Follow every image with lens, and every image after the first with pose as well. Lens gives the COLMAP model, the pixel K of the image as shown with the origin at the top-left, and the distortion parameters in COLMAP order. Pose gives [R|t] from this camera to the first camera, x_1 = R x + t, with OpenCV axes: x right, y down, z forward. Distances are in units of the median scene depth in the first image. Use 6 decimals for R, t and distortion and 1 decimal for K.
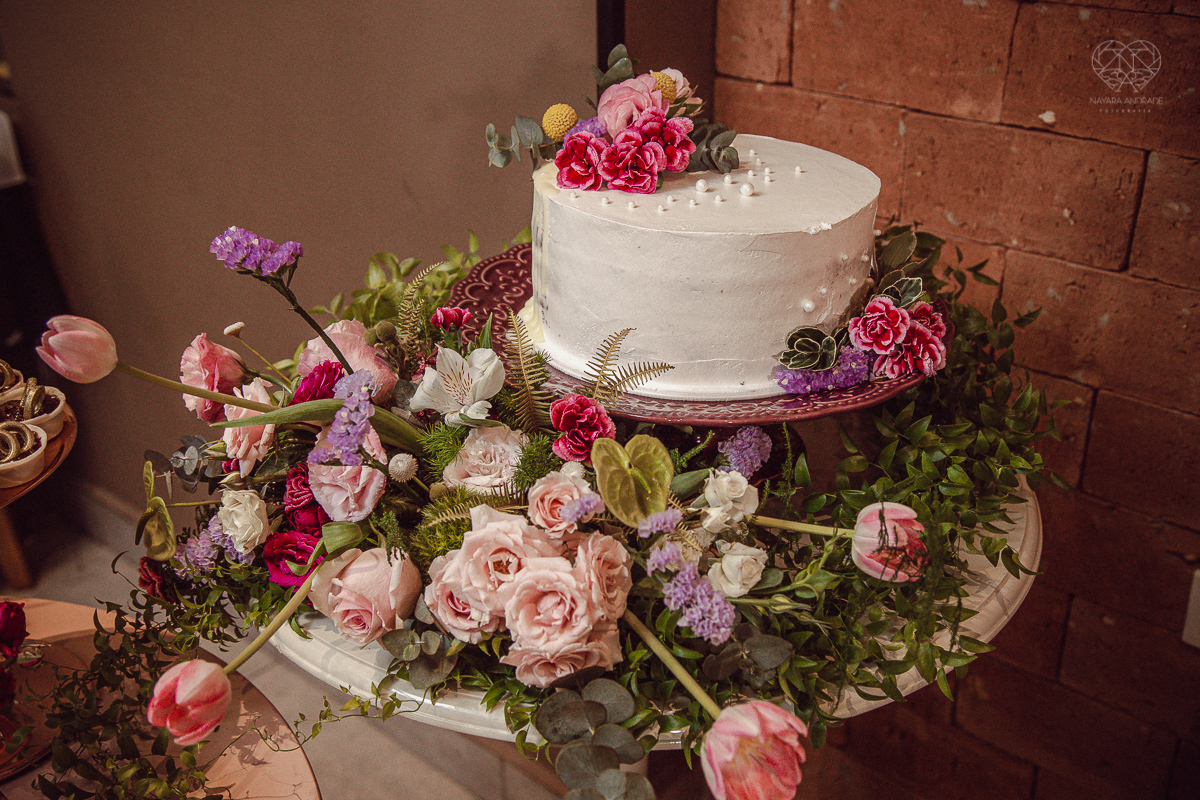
lens RADIAL K [[1431.0, 0, 600.0], [0, 1431.0, 400.0], [0, 0, 1]] dist [0.013517, 0.009642]
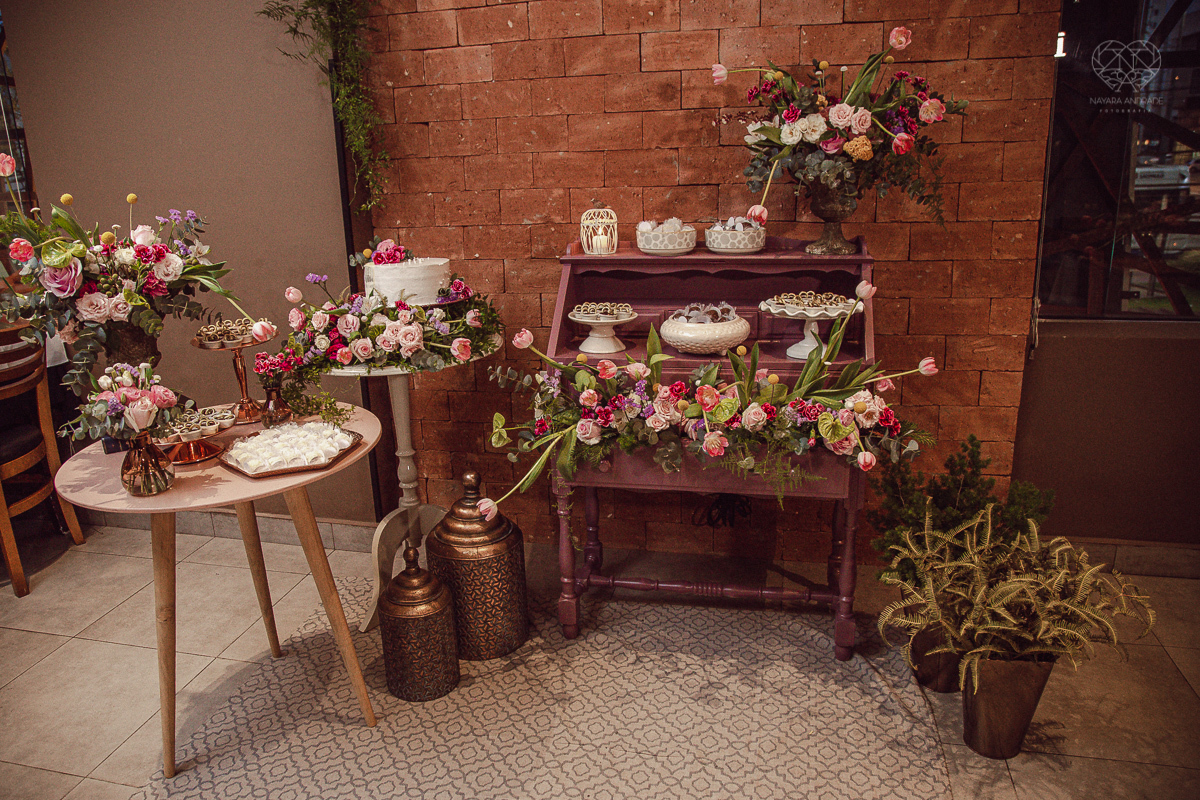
lens RADIAL K [[908.9, 0, 600.0], [0, 908.9, 400.0], [0, 0, 1]] dist [-0.002120, -0.000523]
pose [[0.876283, -0.158813, 0.454871, -0.762296], [0.240711, 0.962147, -0.127793, 0.765099], [-0.417357, 0.221475, 0.881341, -1.593210]]
